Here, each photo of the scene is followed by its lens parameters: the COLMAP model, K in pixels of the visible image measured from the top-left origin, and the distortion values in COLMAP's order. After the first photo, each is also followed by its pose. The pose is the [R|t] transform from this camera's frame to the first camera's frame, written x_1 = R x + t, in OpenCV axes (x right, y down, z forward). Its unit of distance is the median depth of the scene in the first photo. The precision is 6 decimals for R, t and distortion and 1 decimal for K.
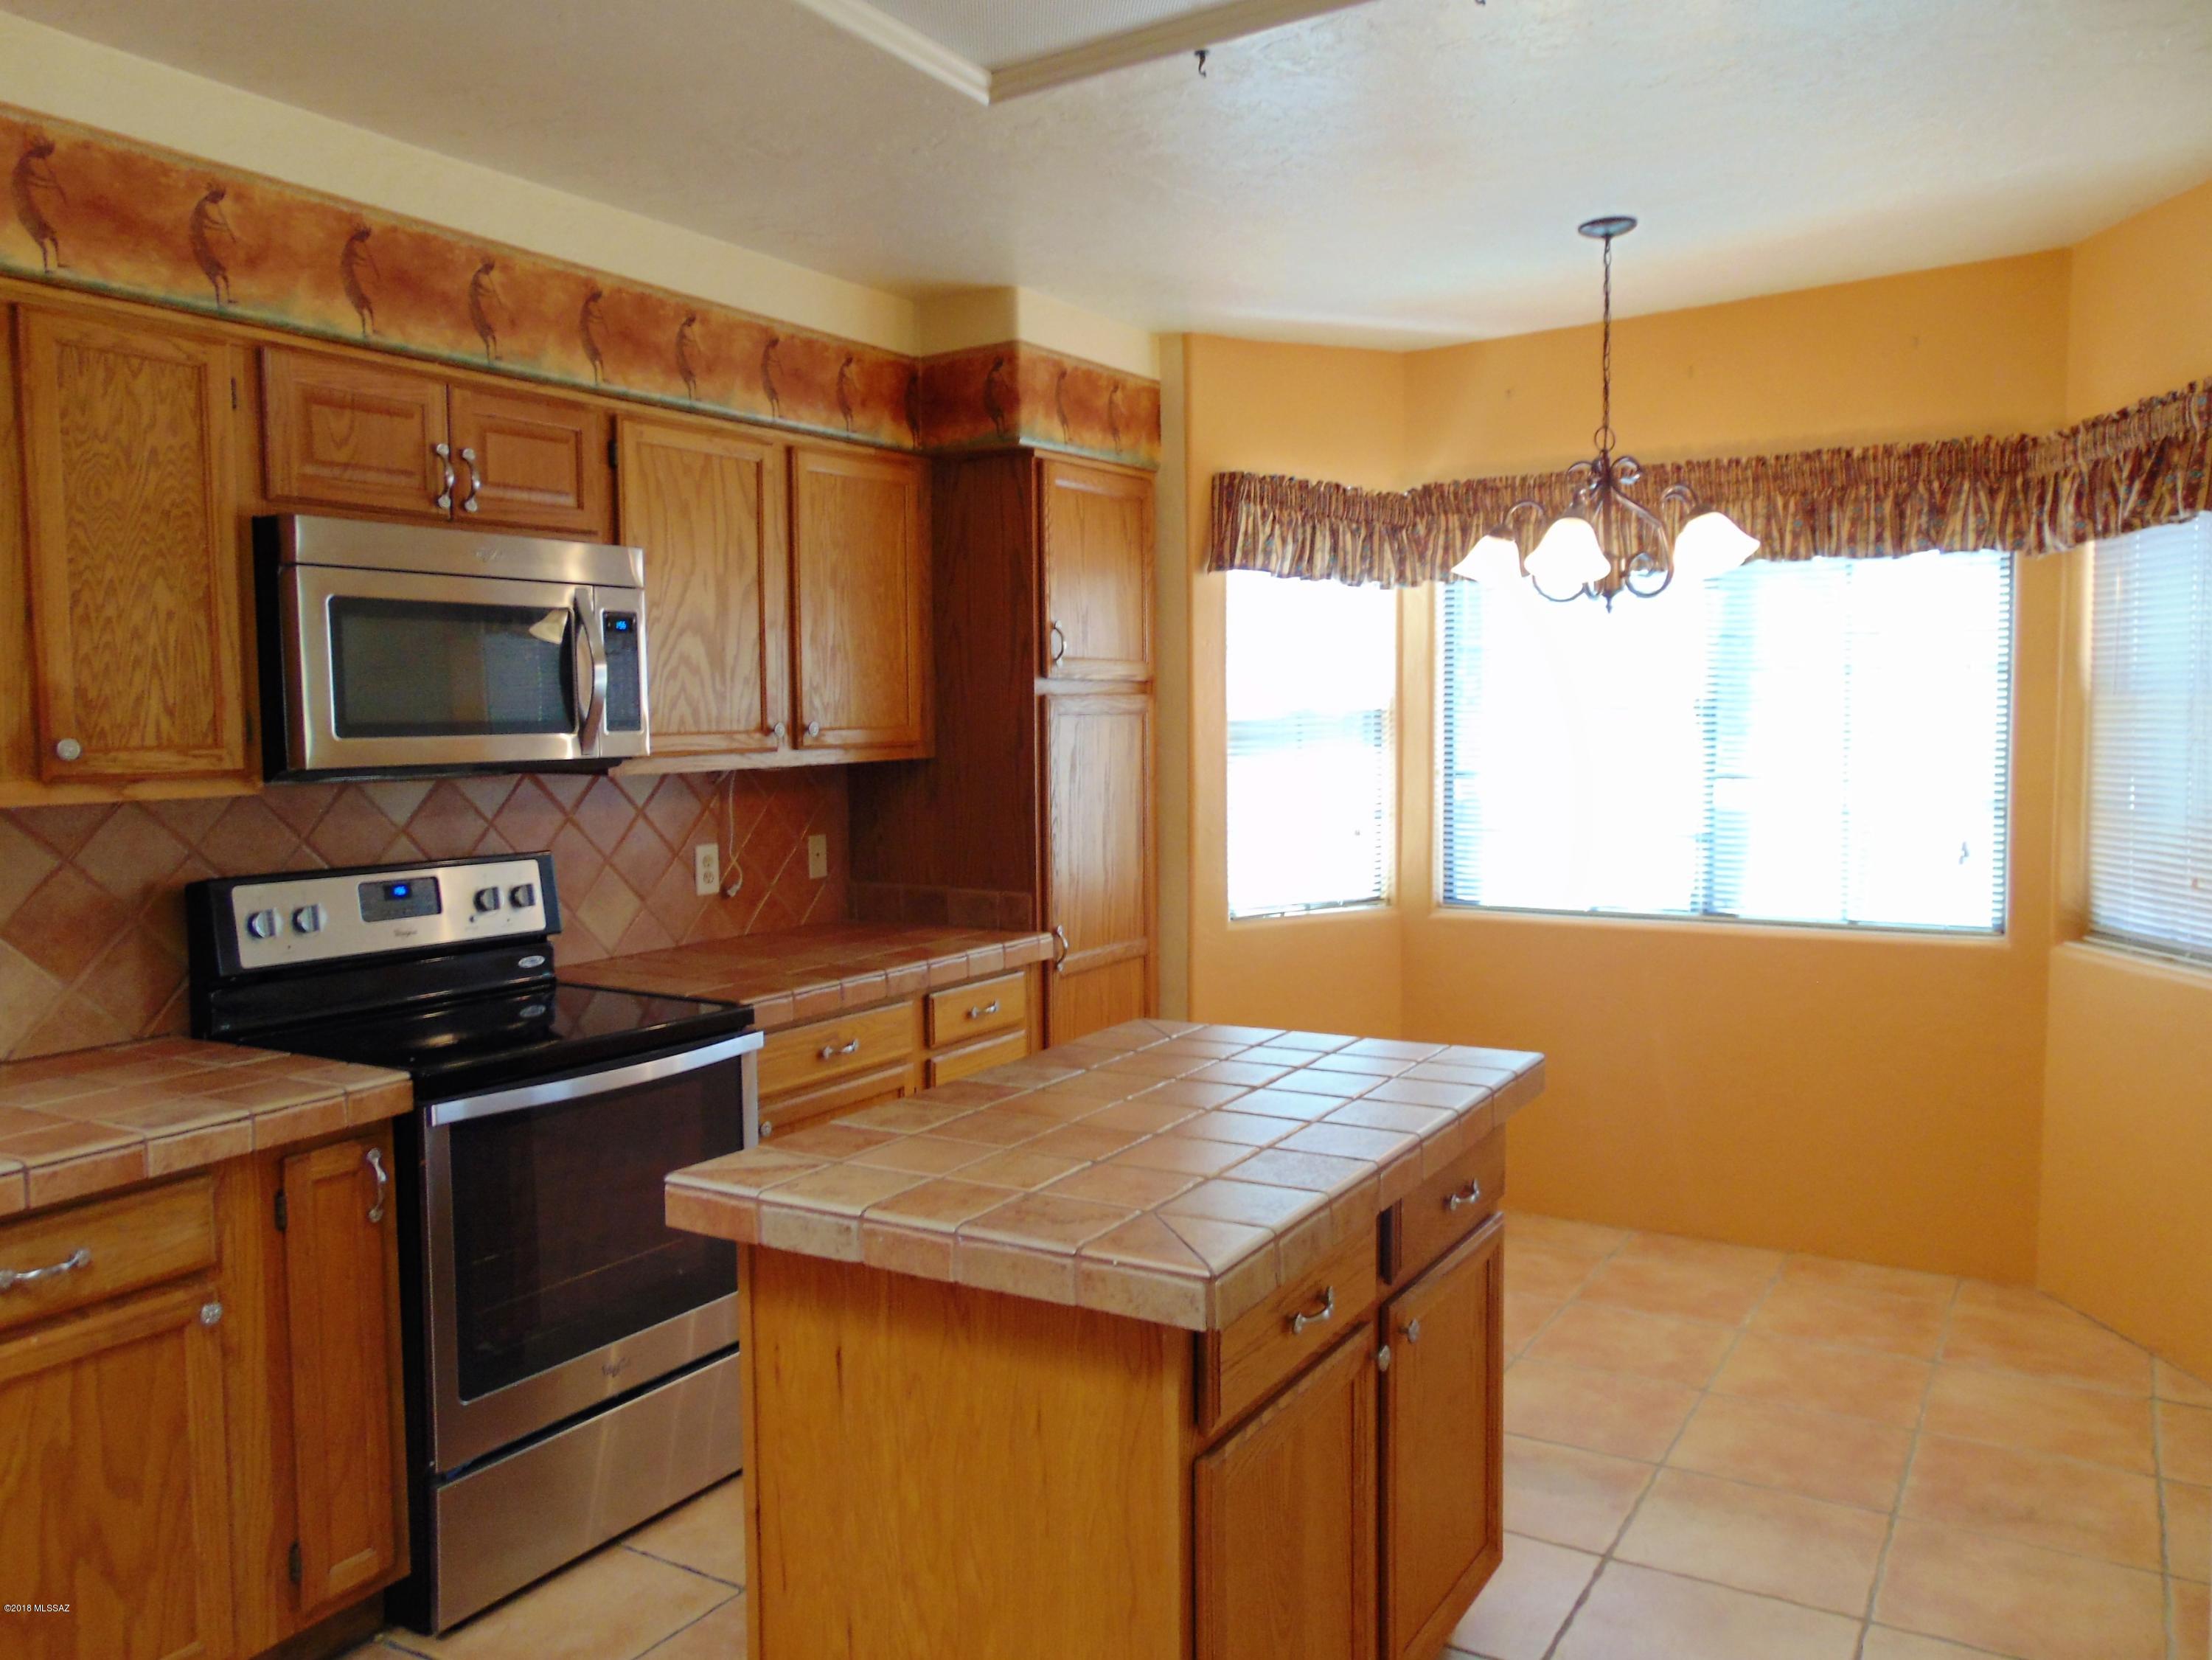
lens RADIAL K [[1722.4, 0, 1123.8], [0, 1722.4, 817.0], [0, 0, 1]] dist [-0.033169, 0.055889]
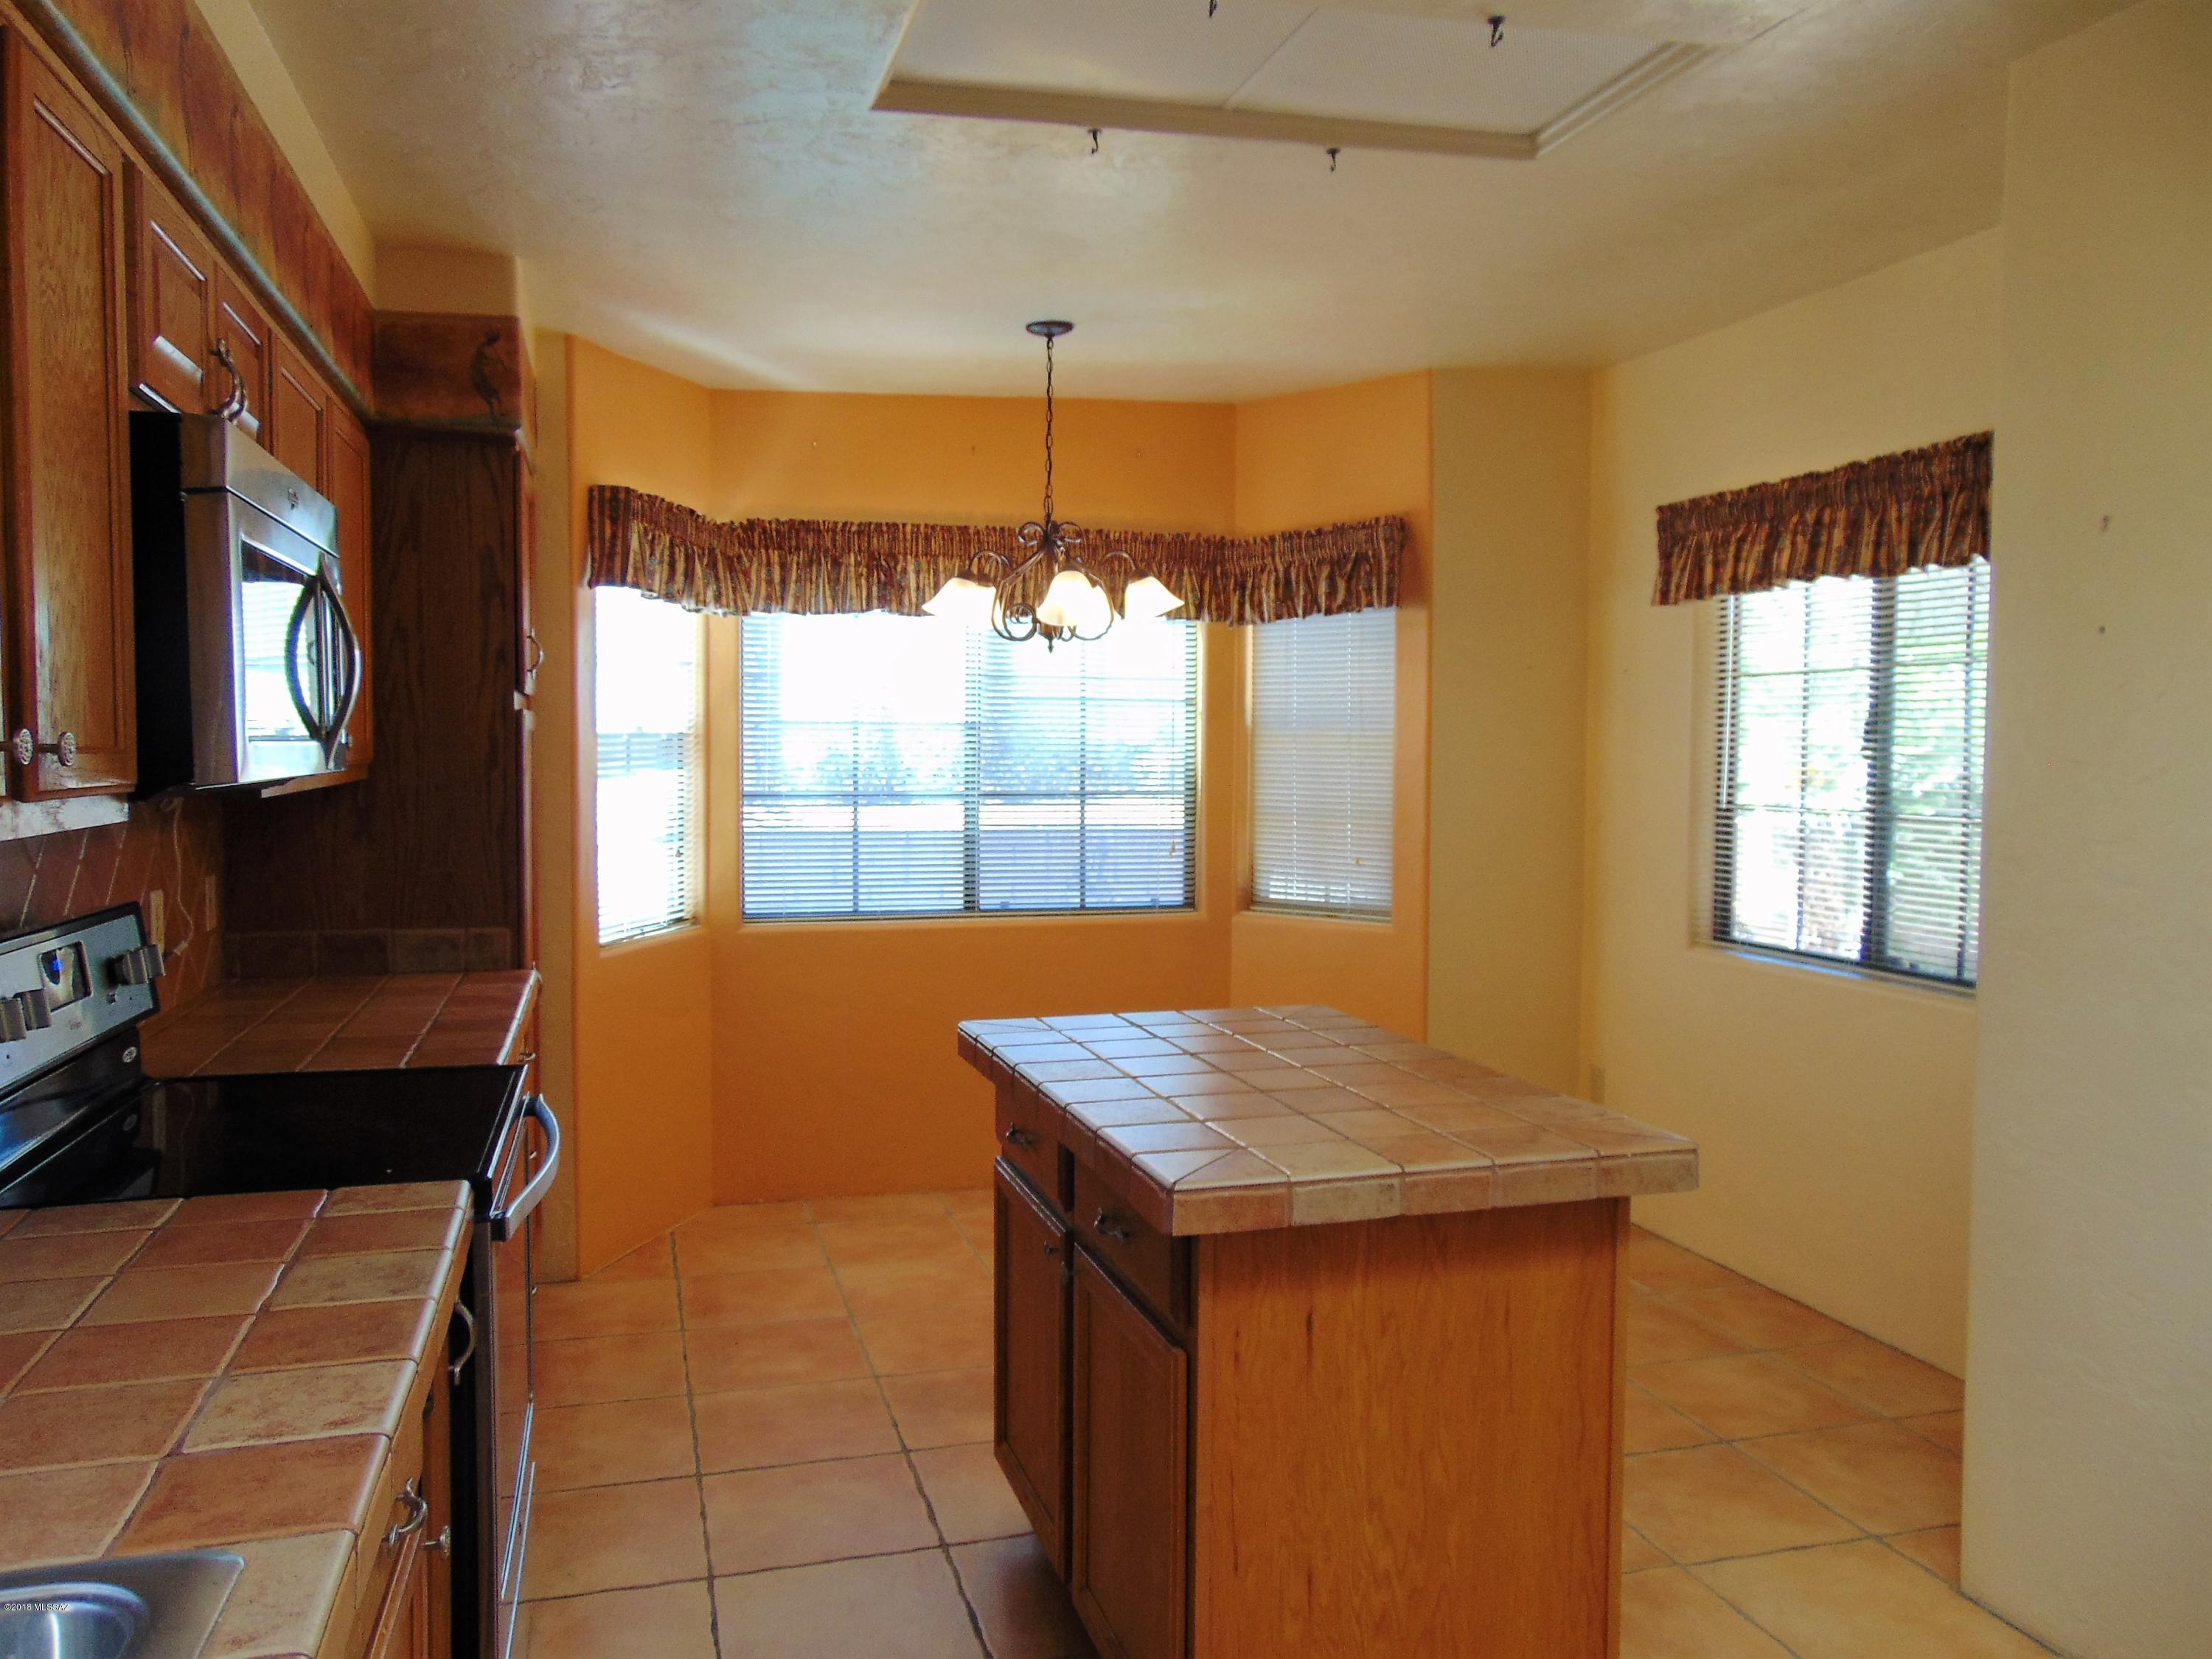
lens RADIAL K [[1670.5, 0, 1049.8], [0, 1670.5, 822.0], [0, 0, 1]] dist [-0.046218, 0.074591]
pose [[0.682617, -0.020591, 0.730486, -0.638819], [0.034328, 0.999403, -0.003907, 0.002300], [-0.729969, 0.027743, 0.682916, 0.252880]]
